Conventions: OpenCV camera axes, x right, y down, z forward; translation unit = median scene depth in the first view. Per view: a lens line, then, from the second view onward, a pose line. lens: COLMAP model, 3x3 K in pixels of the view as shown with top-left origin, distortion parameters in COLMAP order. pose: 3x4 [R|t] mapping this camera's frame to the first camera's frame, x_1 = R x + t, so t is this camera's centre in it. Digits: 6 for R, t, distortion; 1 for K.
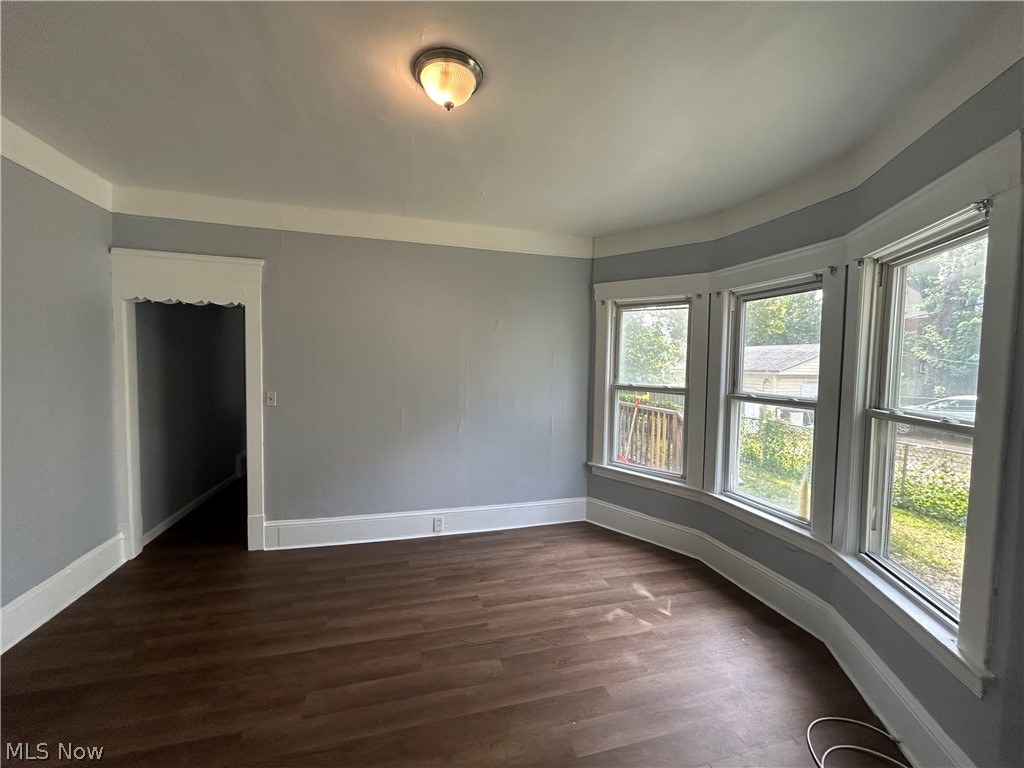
lens RADIAL K [[413.6, 0, 509.9], [0, 413.6, 385.9], [0, 0, 1]] dist [-0.005698, 0.003310]
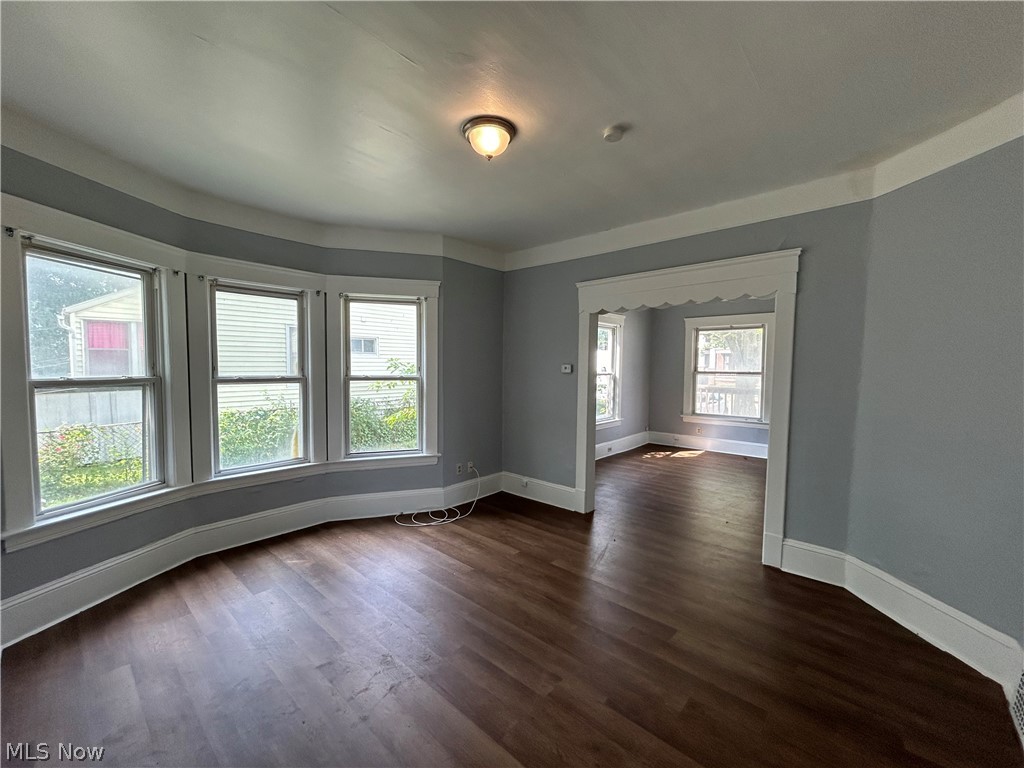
lens RADIAL K [[413.6, 0, 509.9], [0, 413.6, 385.9], [0, 0, 1]] dist [-0.005698, 0.003310]
pose [[-0.538269, -0.076059, 0.839334, -0.654499], [0.020764, 0.994420, 0.103428, -0.047393], [-0.842517, 0.073100, -0.533687, 0.831206]]
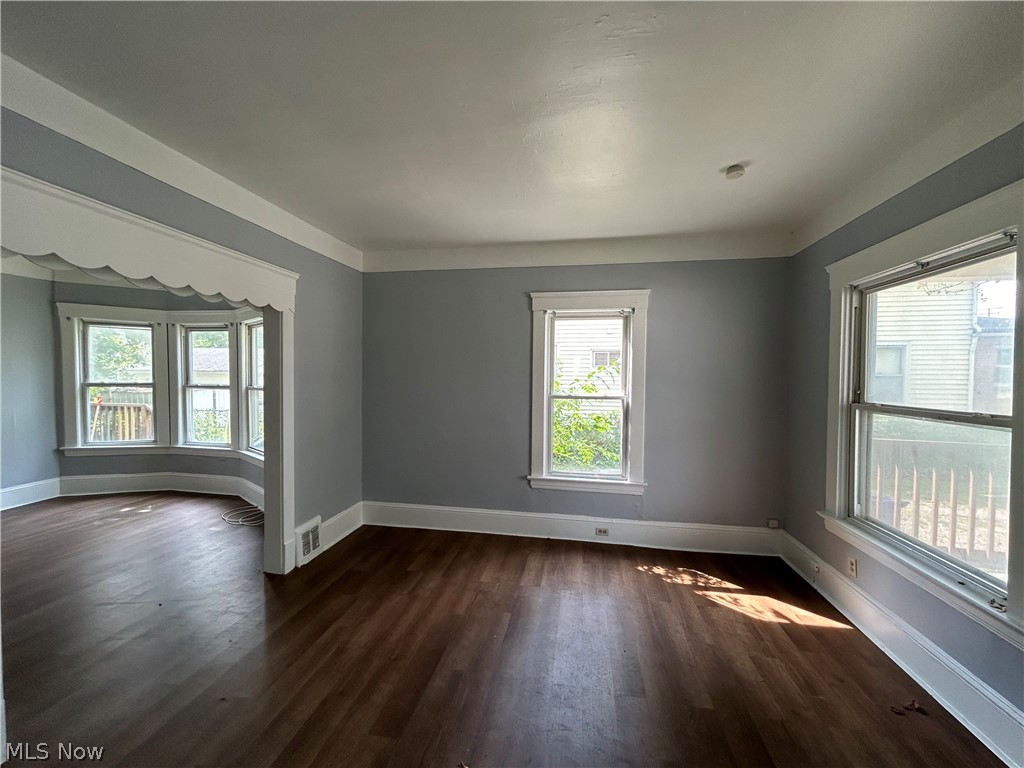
lens RADIAL K [[413.6, 0, 509.9], [0, 413.6, 385.9], [0, 0, 1]] dist [-0.005698, 0.003310]
pose [[0.433082, -0.044651, 0.900248, -0.371576], [0.045240, 0.998590, 0.027765, 0.033668], [-0.900219, 0.028703, 0.434491, -0.839701]]
